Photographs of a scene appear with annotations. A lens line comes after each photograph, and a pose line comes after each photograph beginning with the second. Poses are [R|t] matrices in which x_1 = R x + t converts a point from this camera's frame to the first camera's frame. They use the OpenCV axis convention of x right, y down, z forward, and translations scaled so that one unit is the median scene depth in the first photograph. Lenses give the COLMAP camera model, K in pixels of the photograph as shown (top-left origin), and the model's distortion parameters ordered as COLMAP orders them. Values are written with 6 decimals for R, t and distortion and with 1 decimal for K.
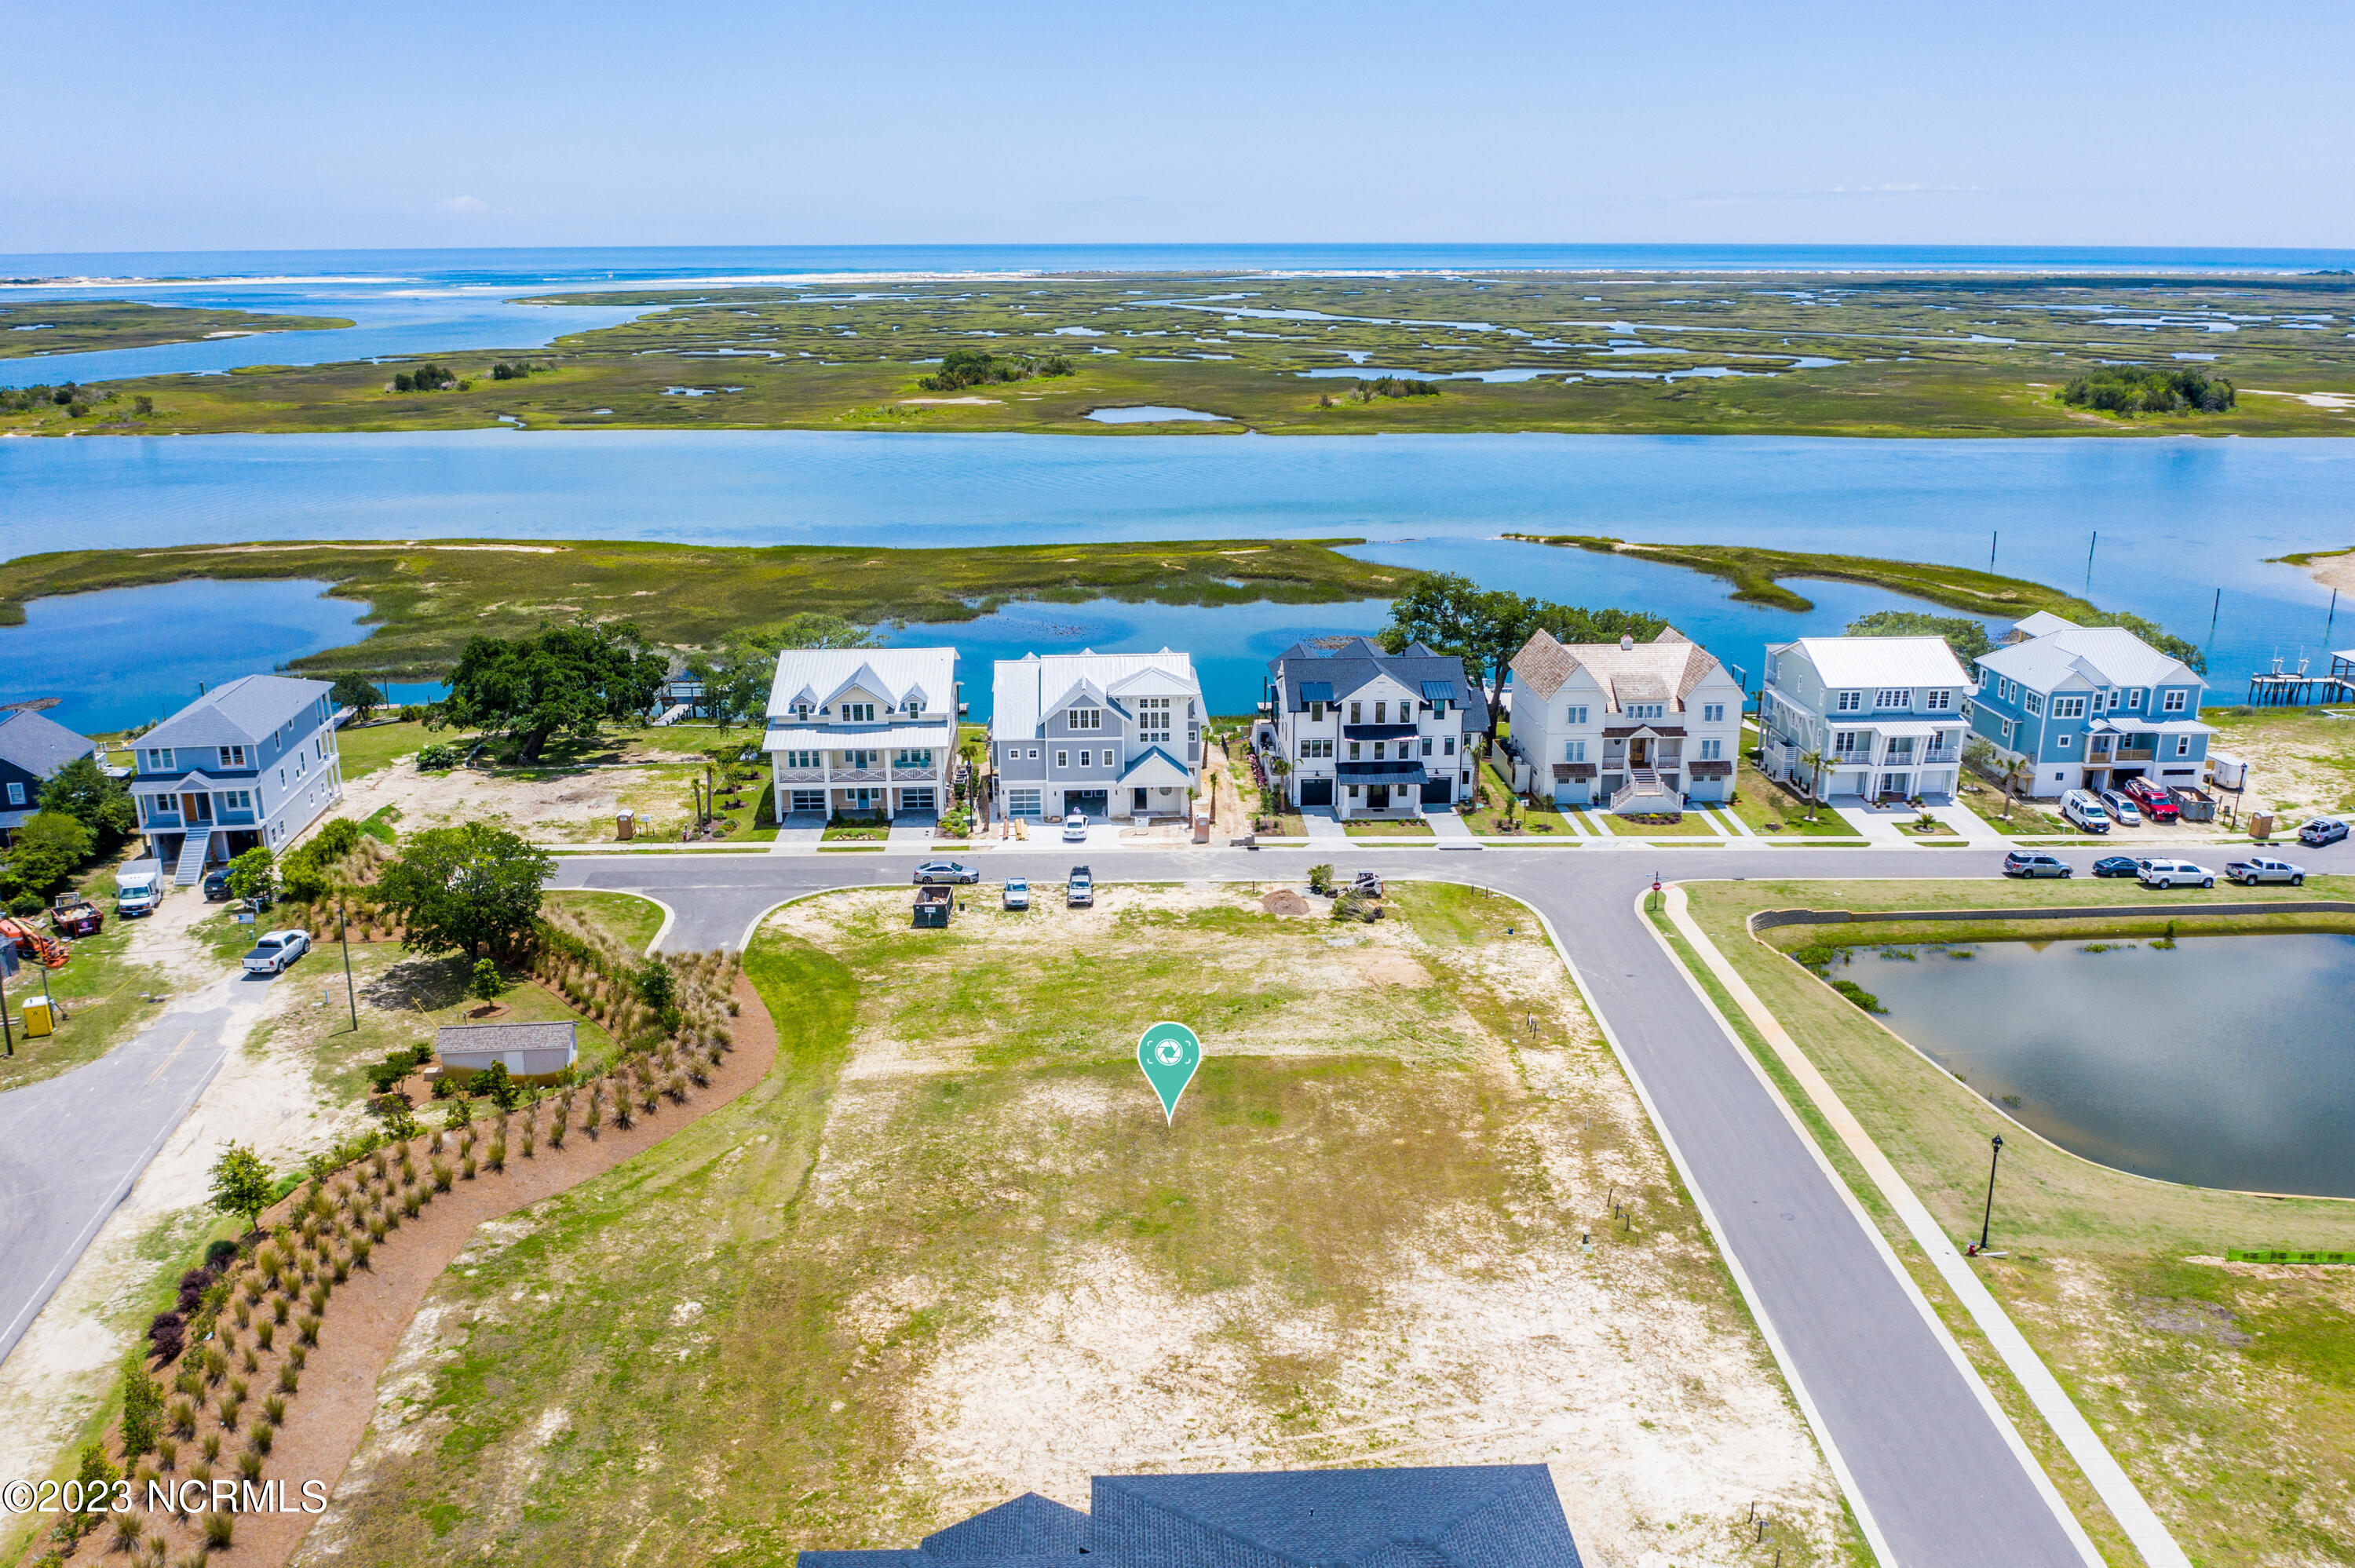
lens RADIAL K [[1845.6, 0, 1177.5], [0, 1845.6, 784.0], [0, 0, 1]] dist [-0.030157, -0.000331]
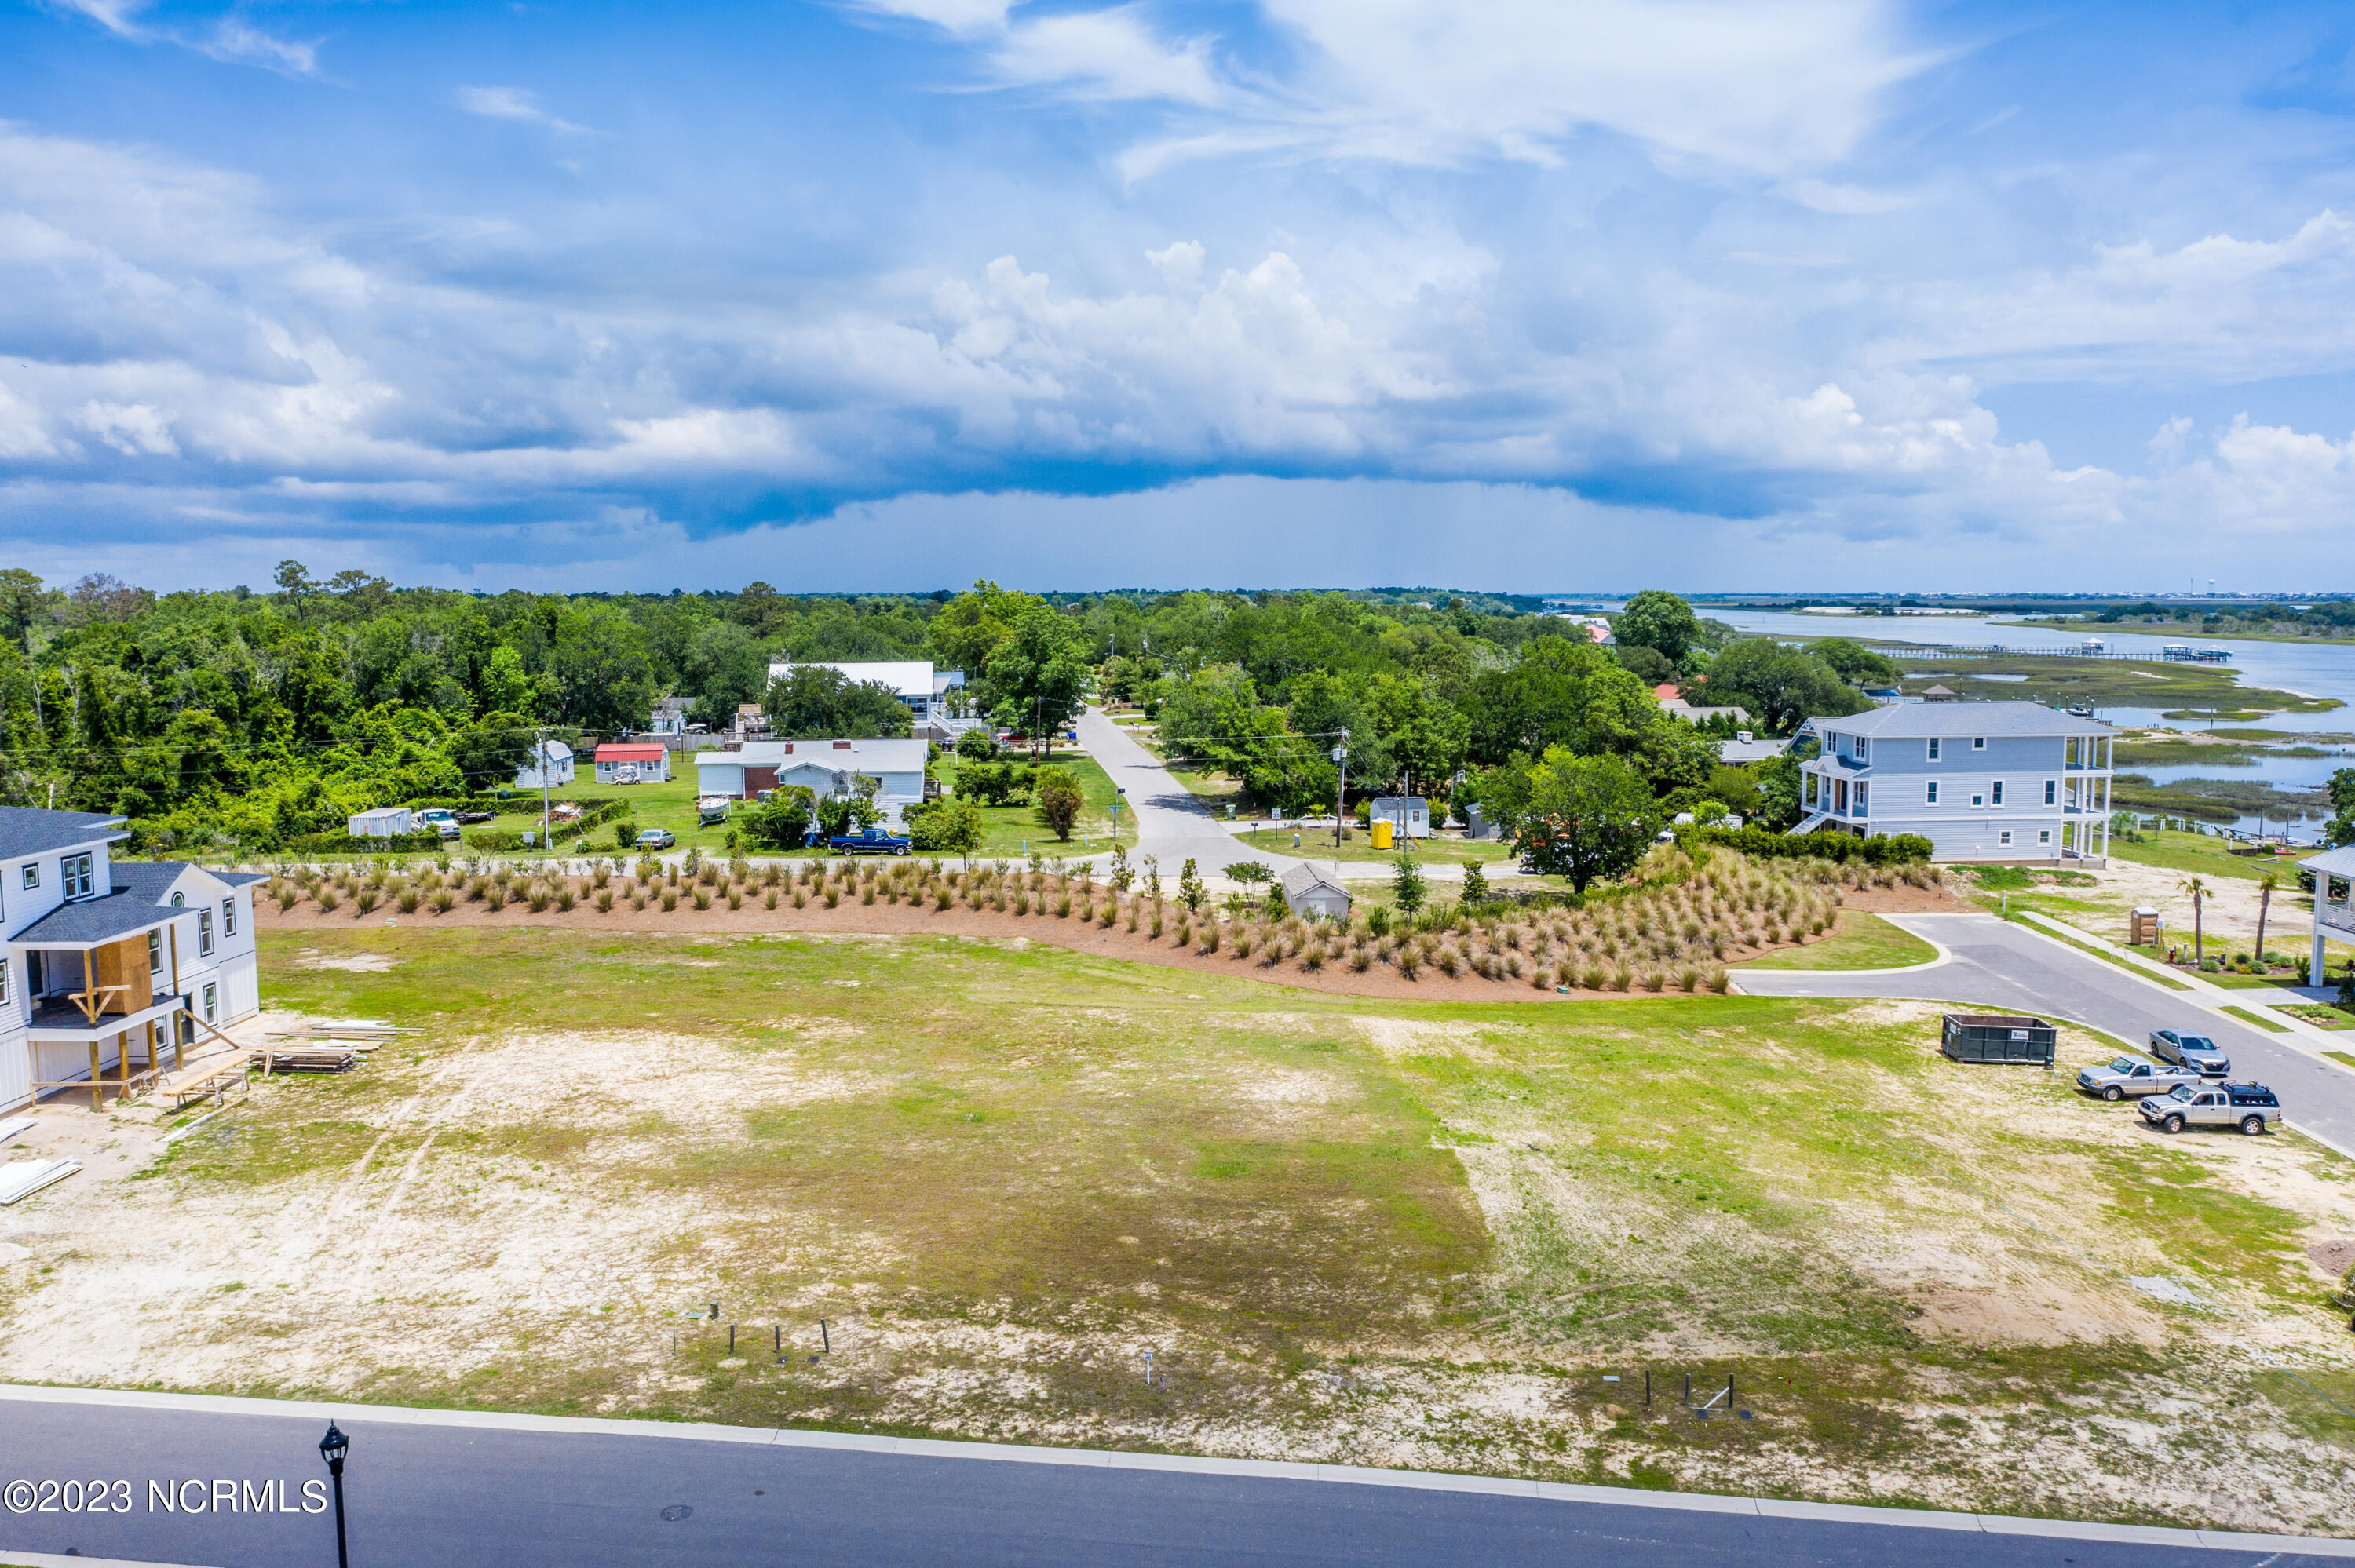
lens RADIAL K [[1845.6, 0, 1177.5], [0, 1845.6, 784.0], [0, 0, 1]] dist [-0.030157, -0.000331]
pose [[-0.074753, 0.105853, -0.991568, 0.432950], [-0.277484, 0.952870, 0.122641, -0.014147], [0.957818, 0.284312, -0.041857, 0.625943]]
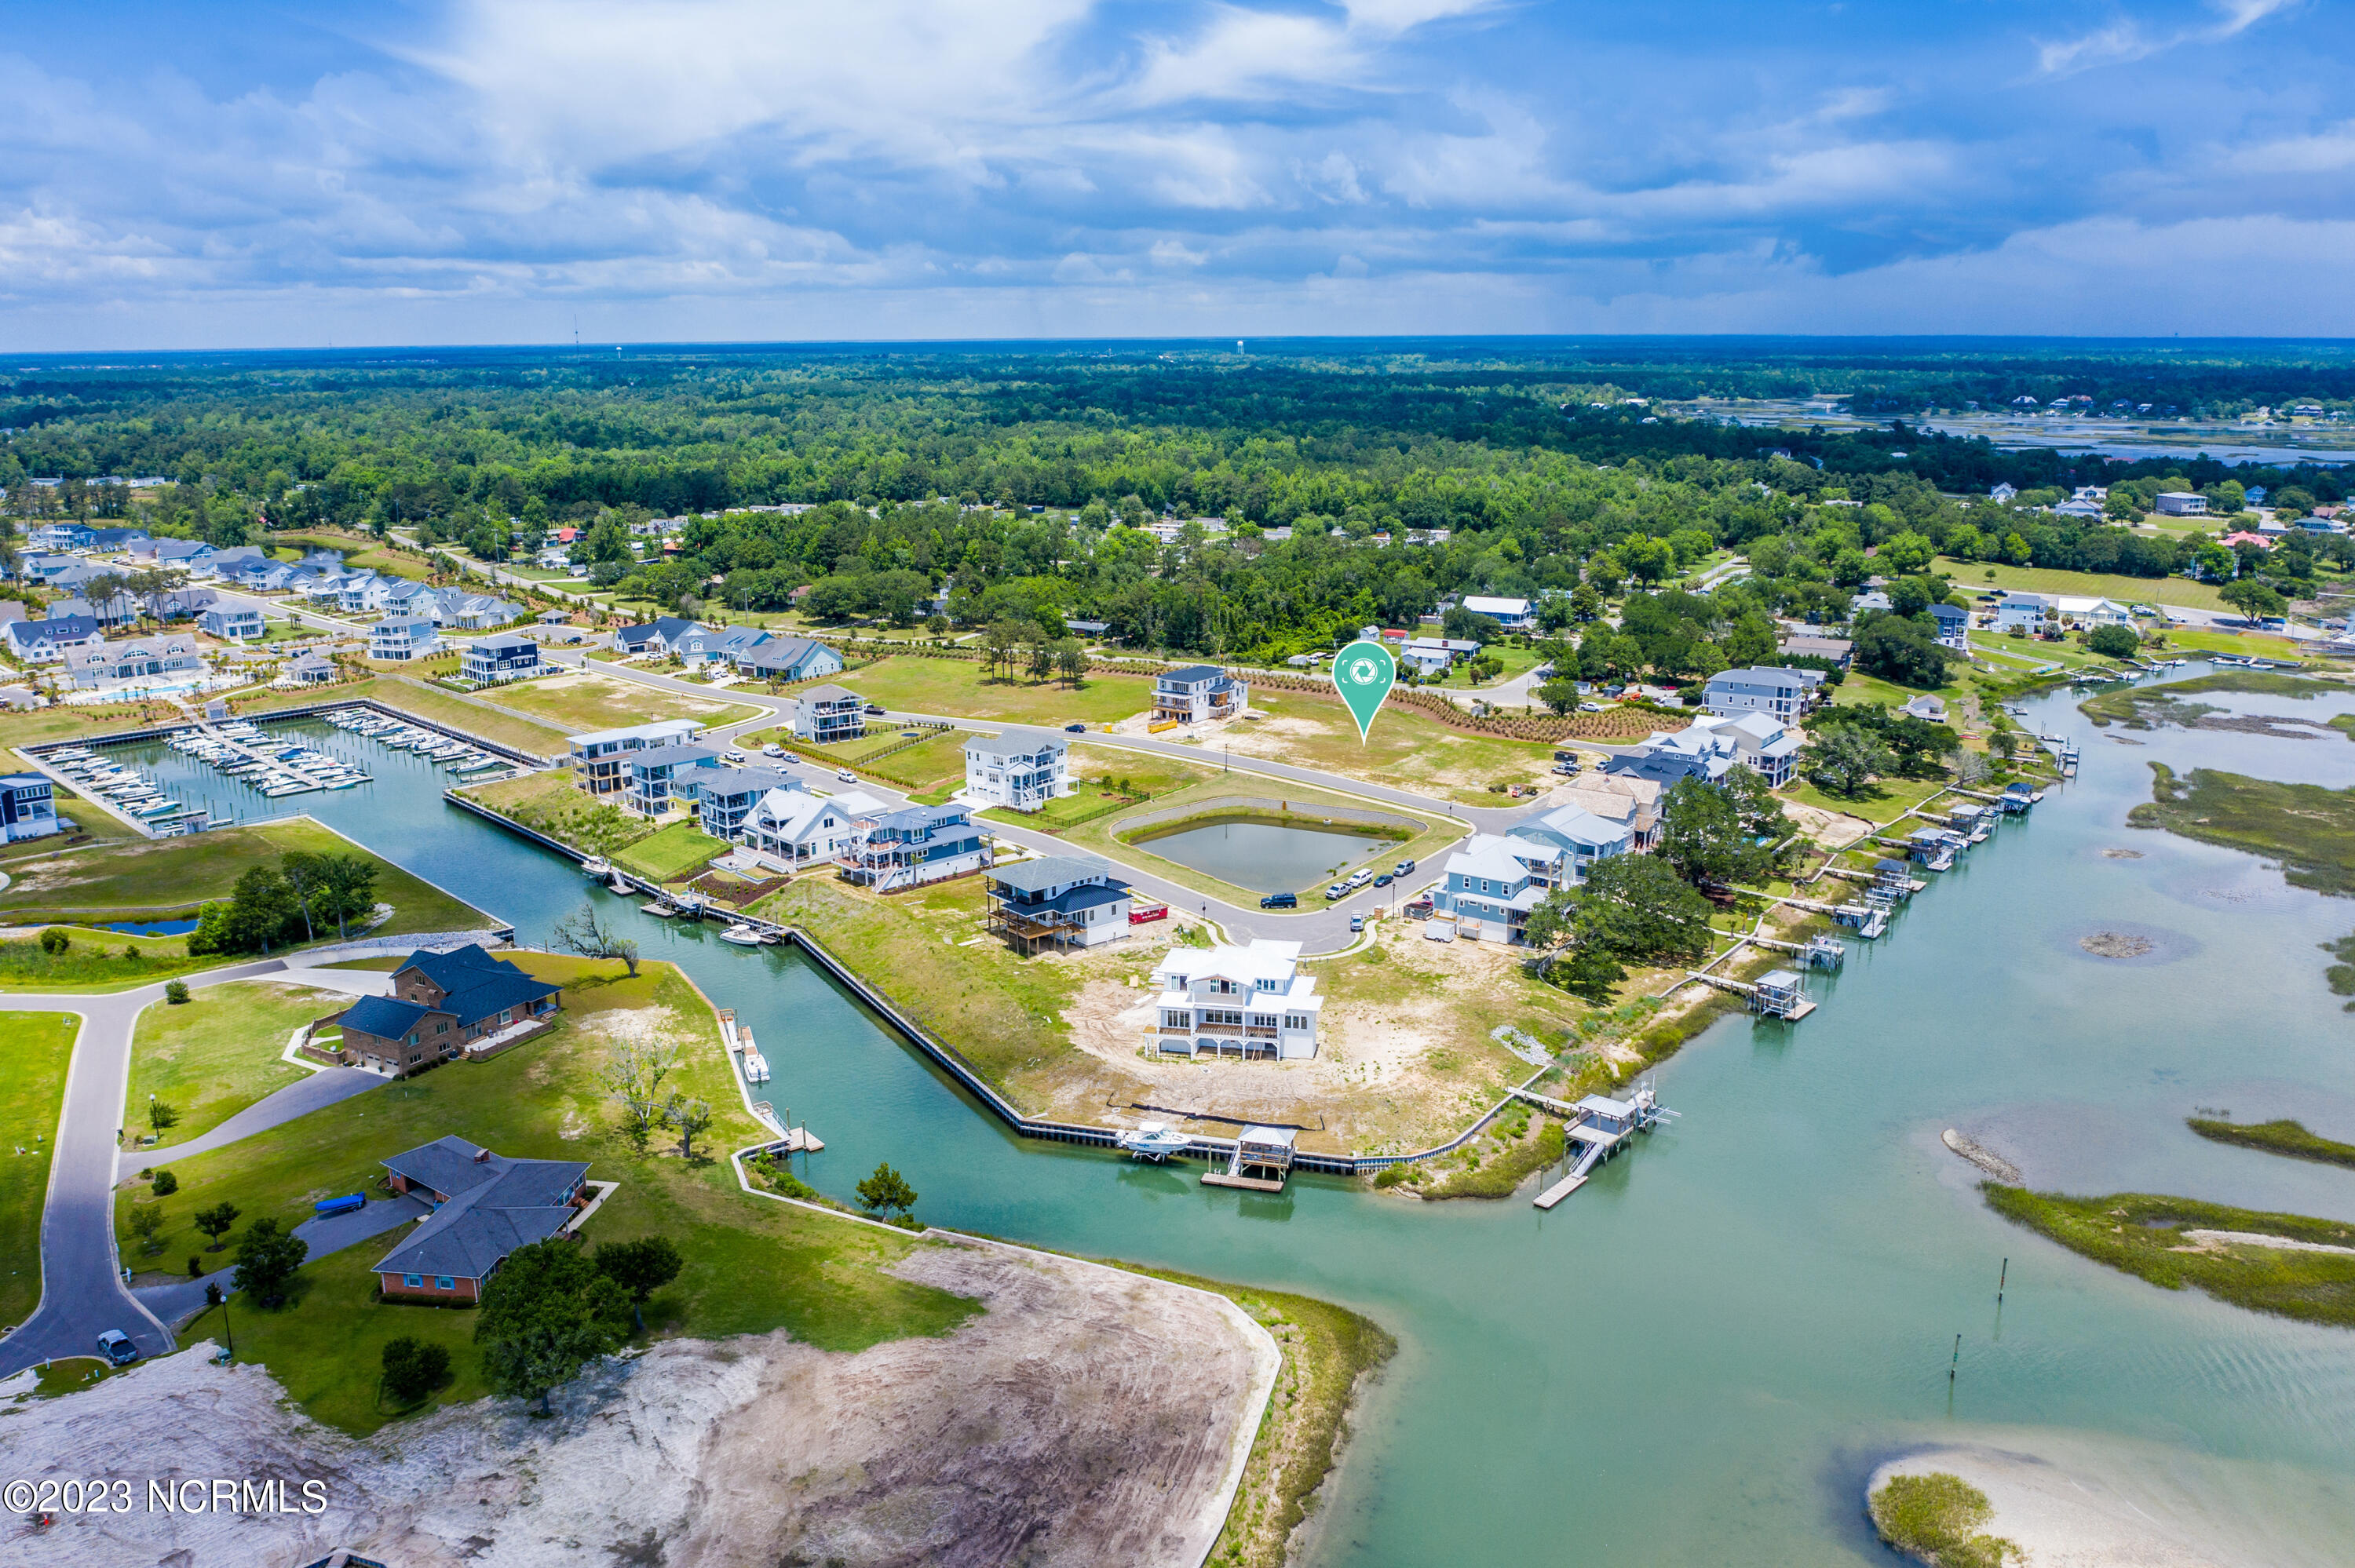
lens RADIAL K [[1845.6, 0, 1177.5], [0, 1845.6, 784.0], [0, 0, 1]] dist [-0.030157, -0.000331]
pose [[-0.623266, 0.194180, -0.757518, 2.126803], [-0.216373, 0.888042, 0.405664, -0.814682], [0.751480, 0.416744, -0.511471, 1.757739]]
